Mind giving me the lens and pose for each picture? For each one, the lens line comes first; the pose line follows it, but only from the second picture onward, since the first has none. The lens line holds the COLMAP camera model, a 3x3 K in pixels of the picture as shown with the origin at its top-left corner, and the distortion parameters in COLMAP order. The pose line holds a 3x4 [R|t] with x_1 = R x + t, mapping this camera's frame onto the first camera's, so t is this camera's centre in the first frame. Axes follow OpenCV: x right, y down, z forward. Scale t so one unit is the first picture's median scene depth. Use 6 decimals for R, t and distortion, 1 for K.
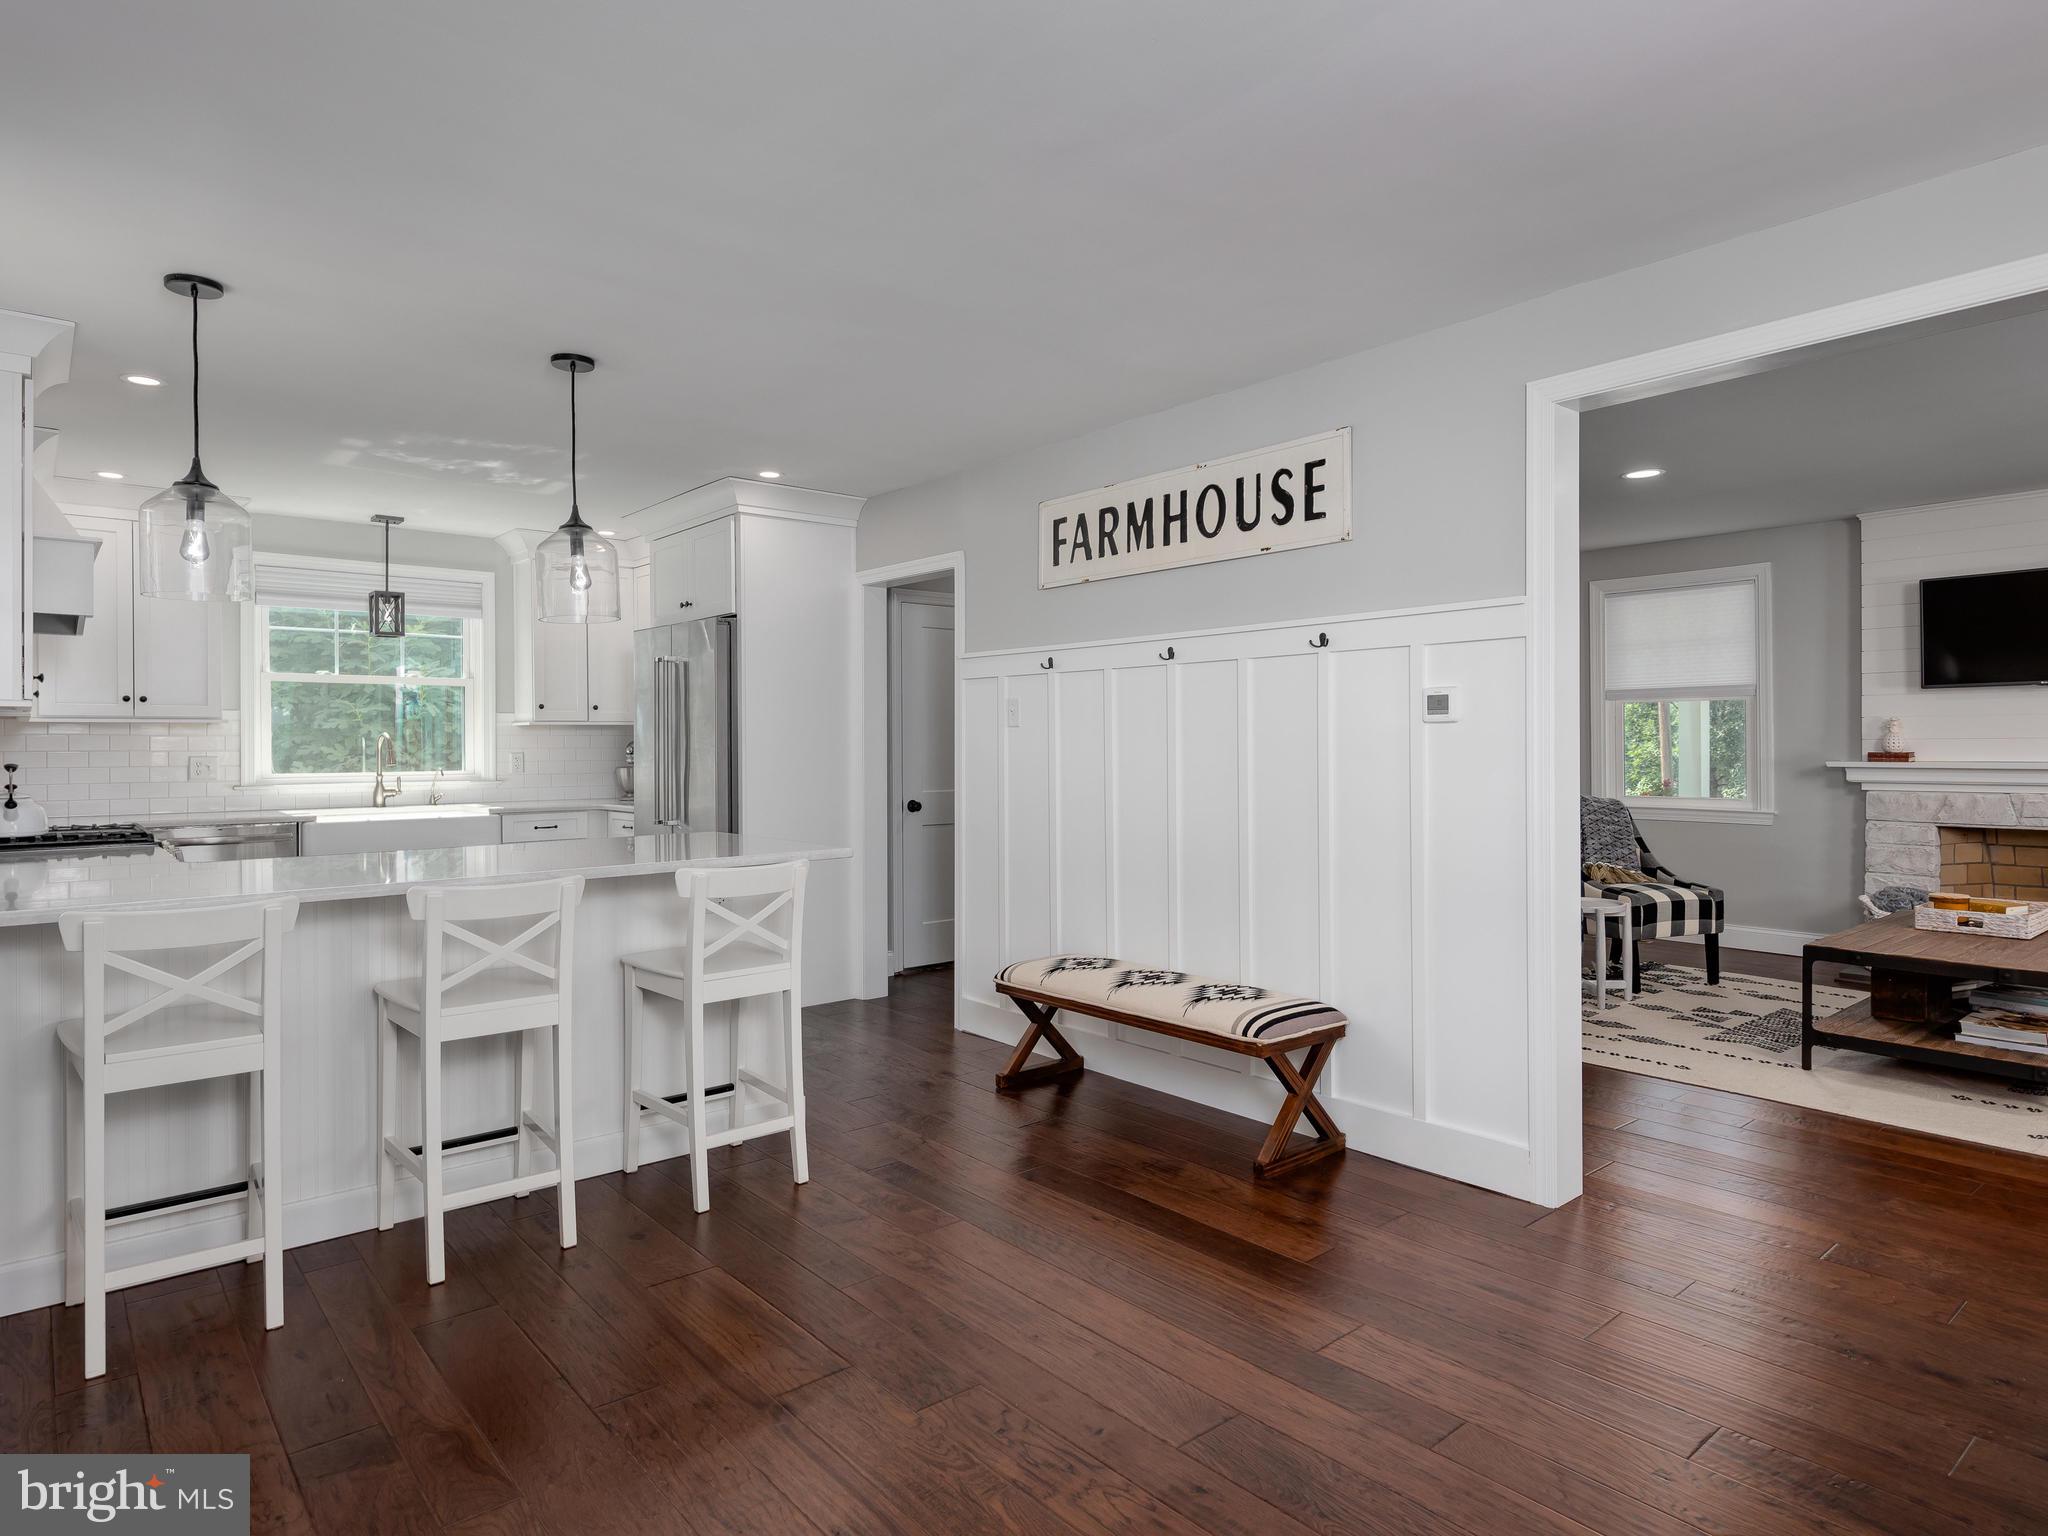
lens RADIAL K [[1169.8, 0, 987.9], [0, 1169.8, 765.7], [0, 0, 1]] dist [0.004070, -0.001214]
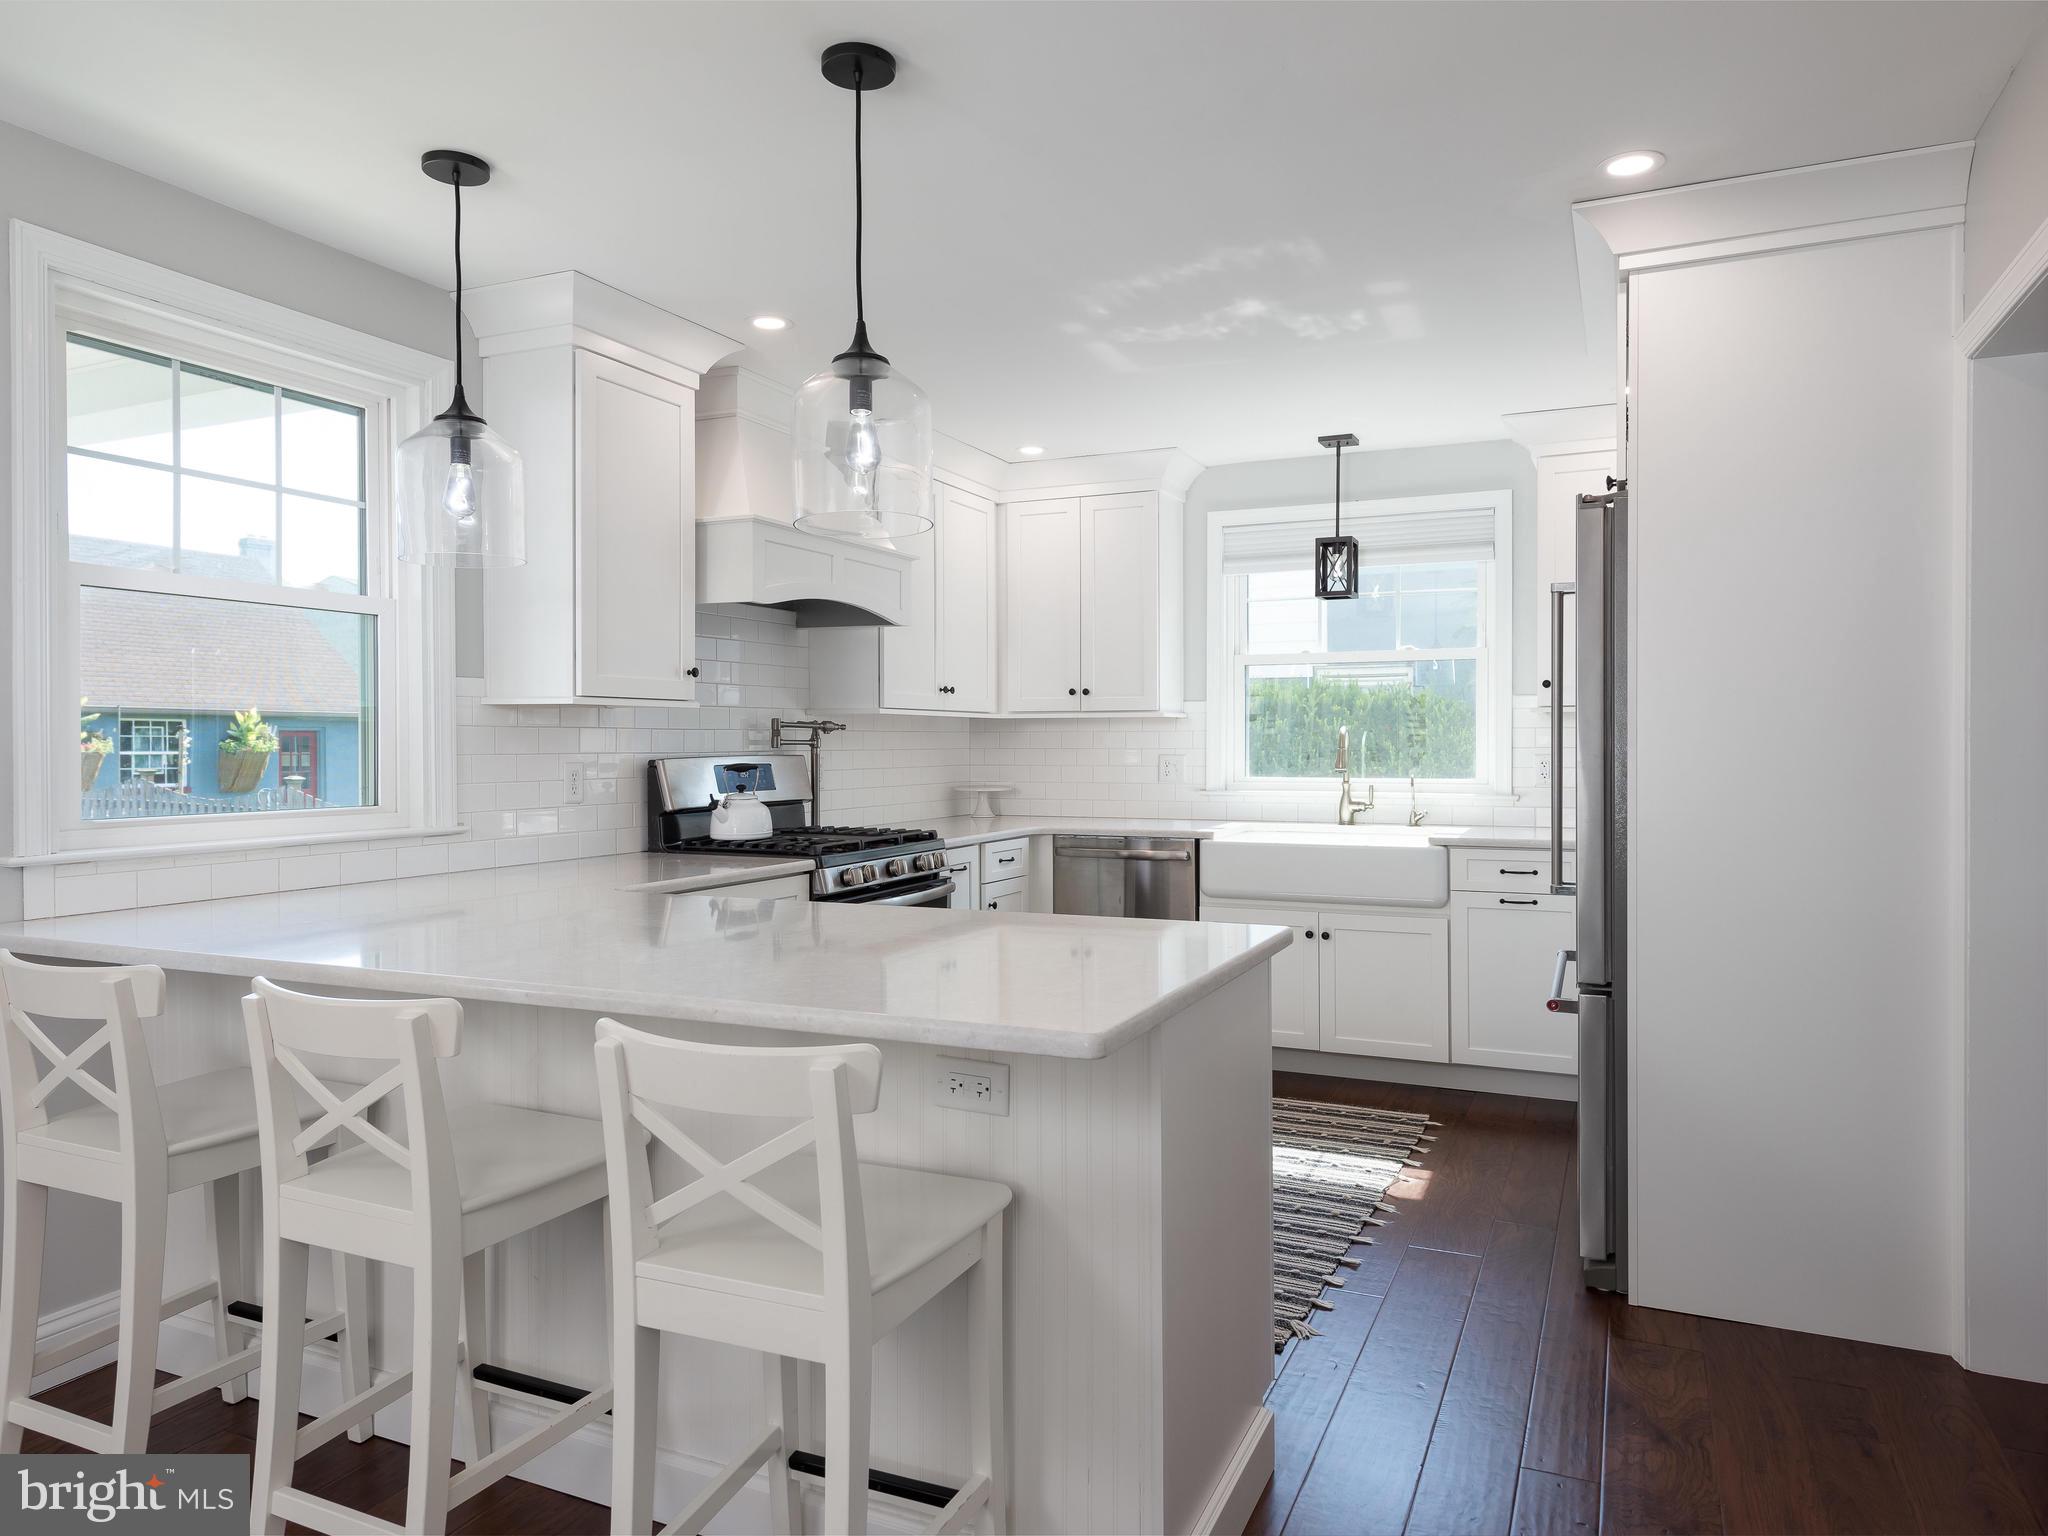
lens RADIAL K [[1295.3, 0, 1075.4], [0, 1295.3, 741.0], [0, 0, 1]] dist [0.014242, 0.000153]
pose [[0.455337, 0.001529, -0.890318, 0.149766], [-0.016066, 0.999850, -0.006500, -0.010767], [0.890174, 0.017263, 0.455293, 0.485575]]
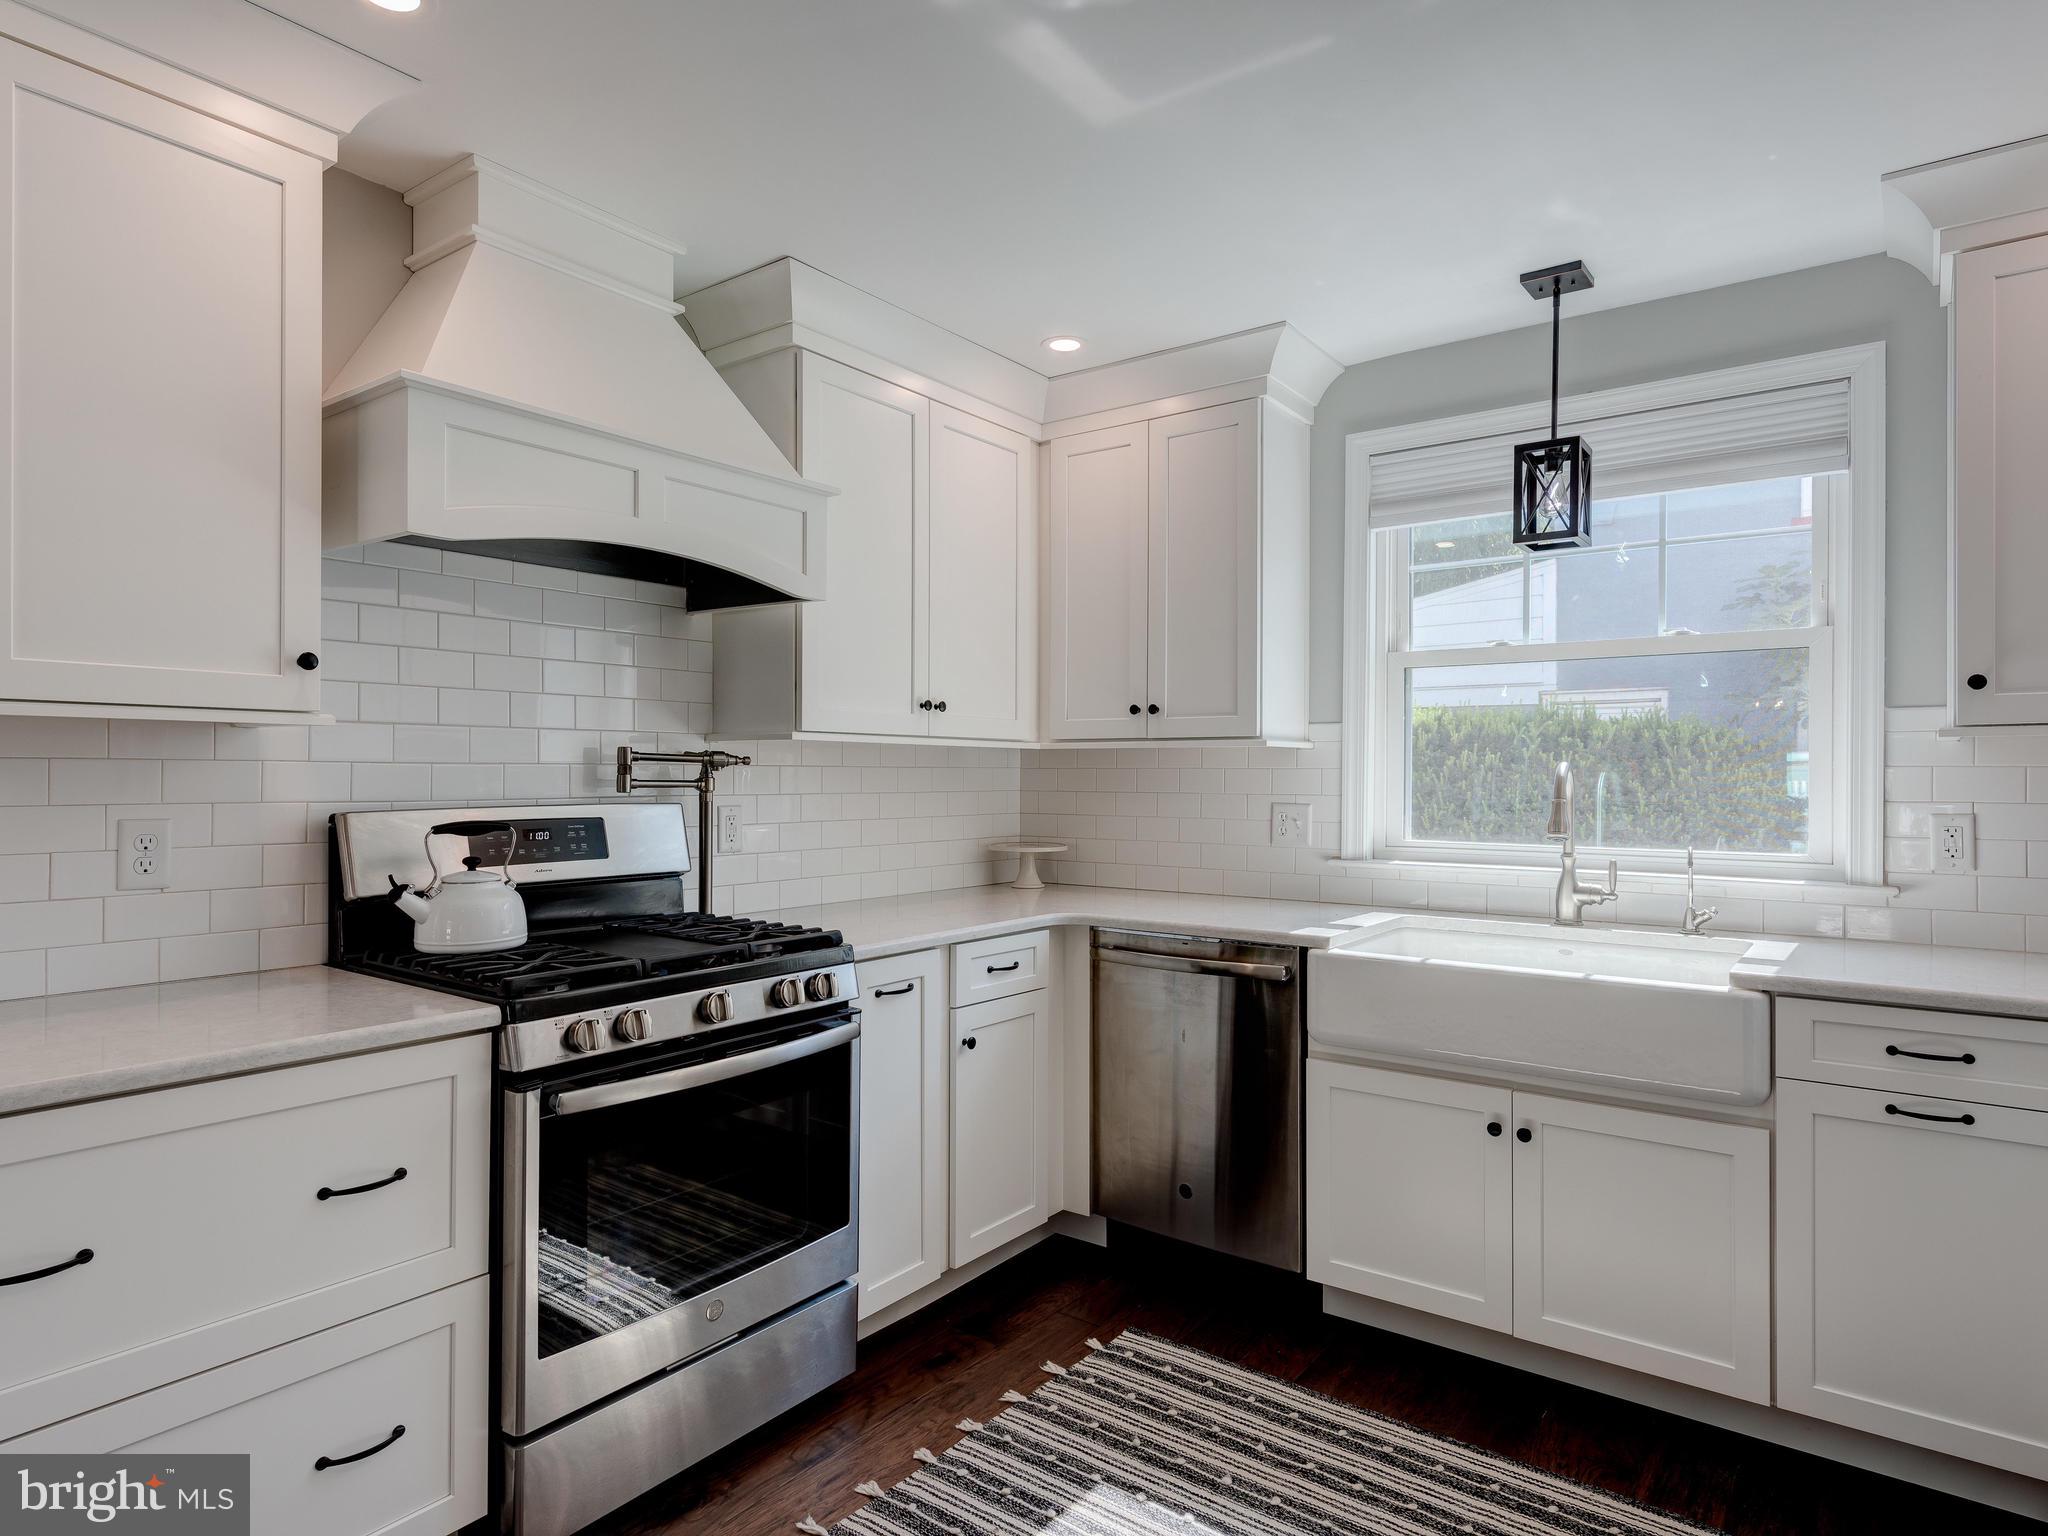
lens RADIAL K [[1169.8, 0, 1064.8], [0, 1169.8, 771.3], [0, 0, 1]] dist [0.004070, -0.001214]
pose [[0.257180, 0.001081, -0.966363, -0.134950], [-0.022740, 0.999729, -0.004934, -0.018489], [0.966096, 0.023244, 0.257135, 0.723122]]
